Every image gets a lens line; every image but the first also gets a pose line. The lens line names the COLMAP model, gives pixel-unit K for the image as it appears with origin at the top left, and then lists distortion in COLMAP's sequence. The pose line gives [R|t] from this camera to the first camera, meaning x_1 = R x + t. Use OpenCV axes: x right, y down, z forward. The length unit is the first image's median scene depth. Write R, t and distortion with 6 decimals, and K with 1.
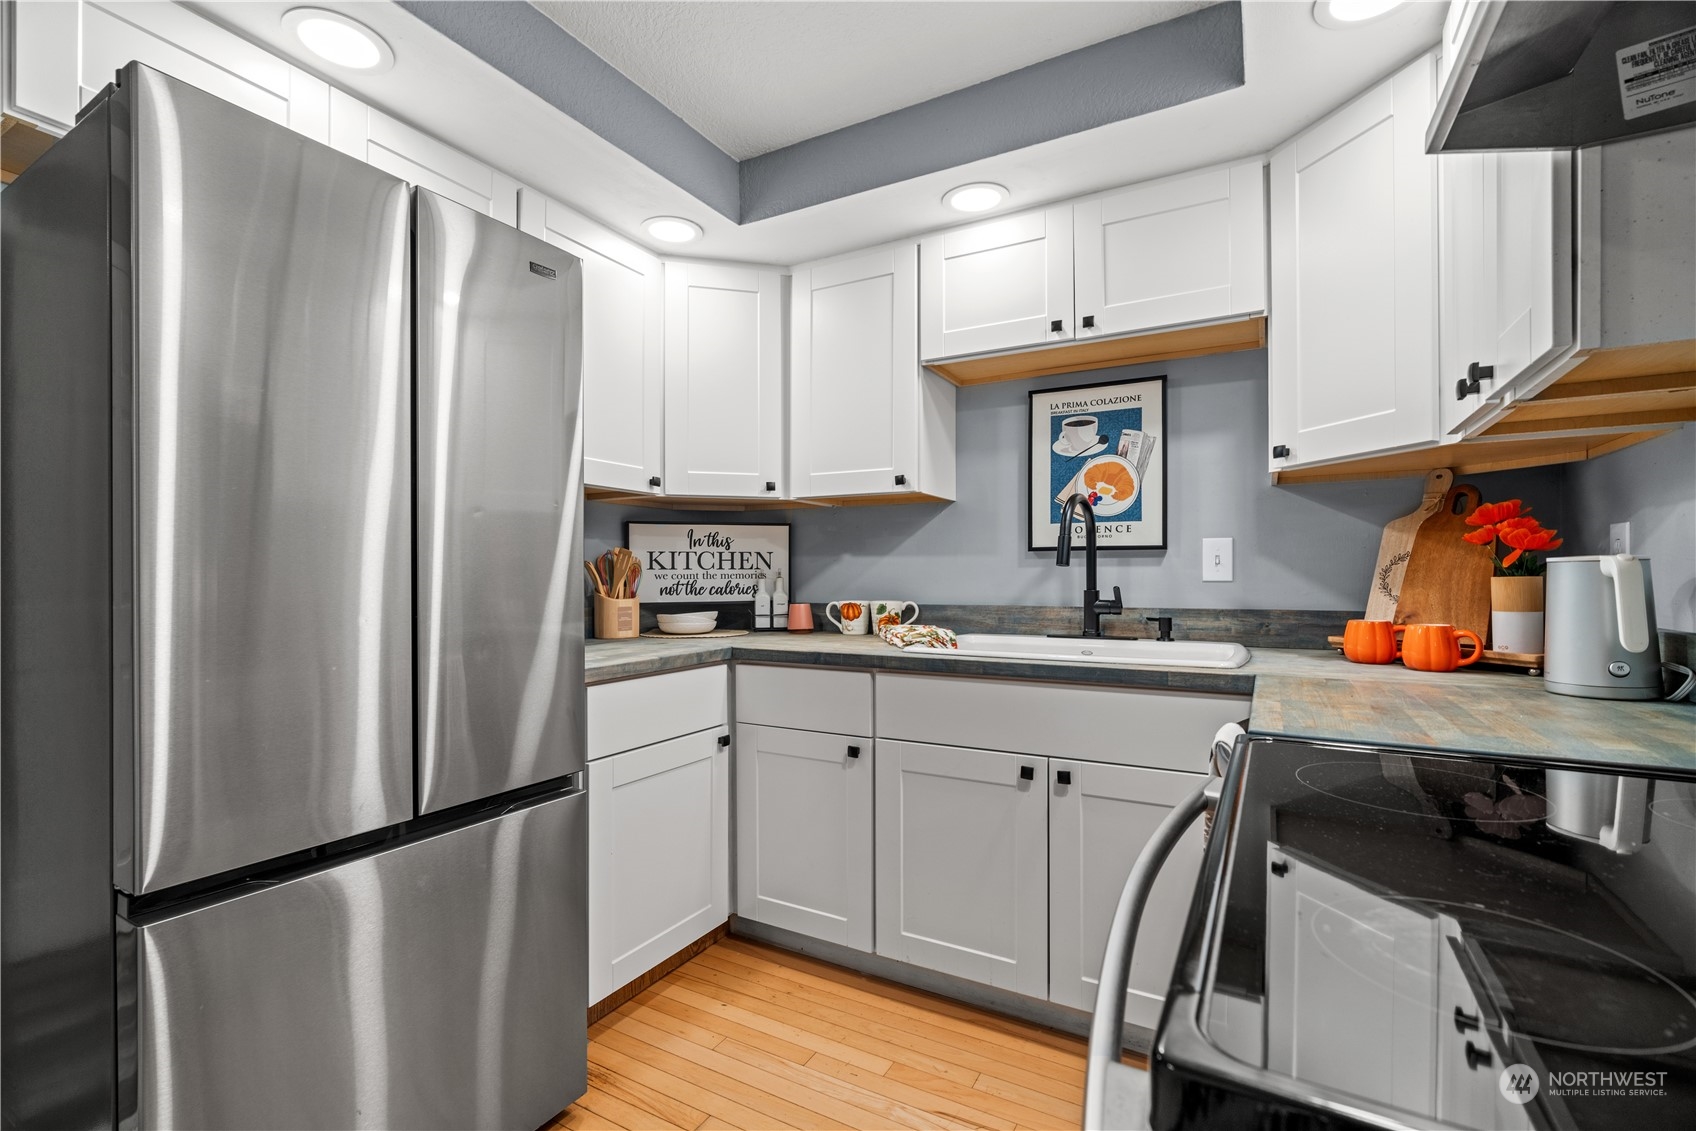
lens RADIAL K [[759.7, 0, 840.5], [0, 759.7, 574.9], [0, 0, 1]] dist [-0.013221, 0.007233]
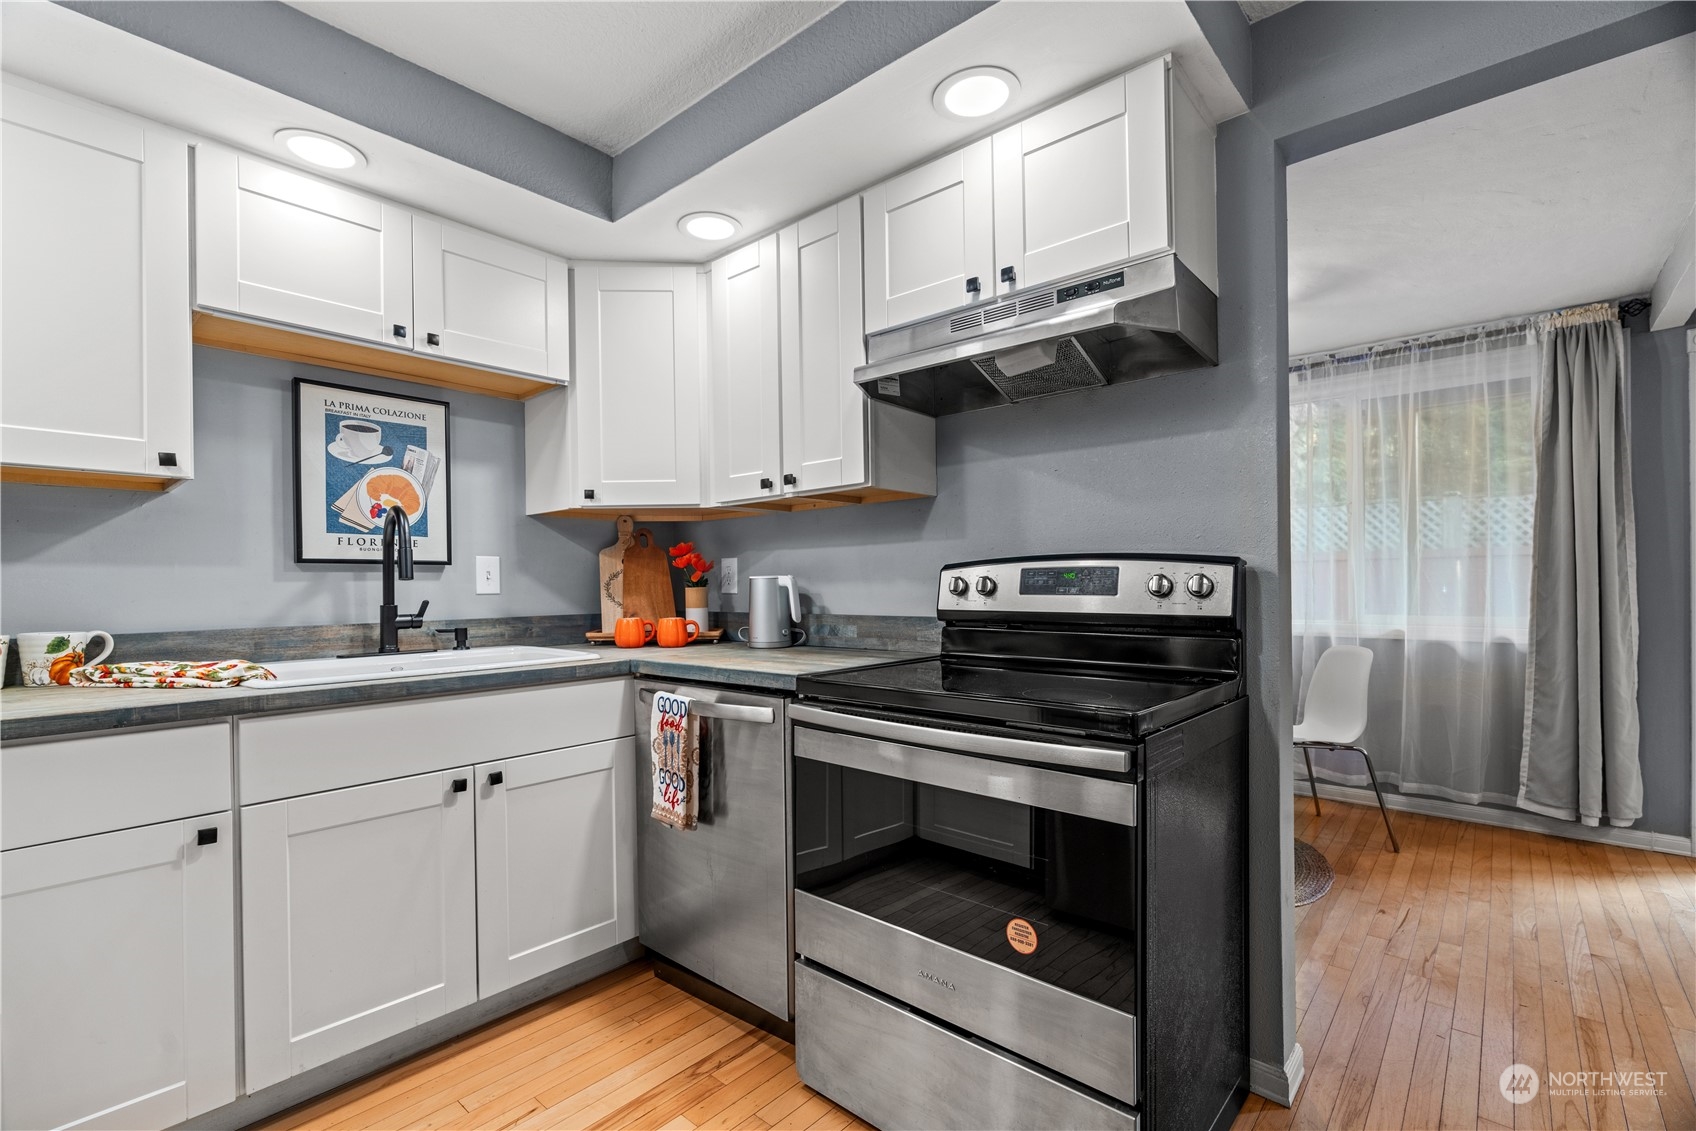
lens RADIAL K [[765.7, 0, 837.3], [0, 765.7, 585.6], [0, 0, 1]] dist [-0.016592, 0.007045]
pose [[0.210290, -0.001829, 0.977637, -0.505301], [0.010029, 0.999950, -0.000287, 0.001287], [-0.977588, 0.009865, 0.210298, 0.235671]]
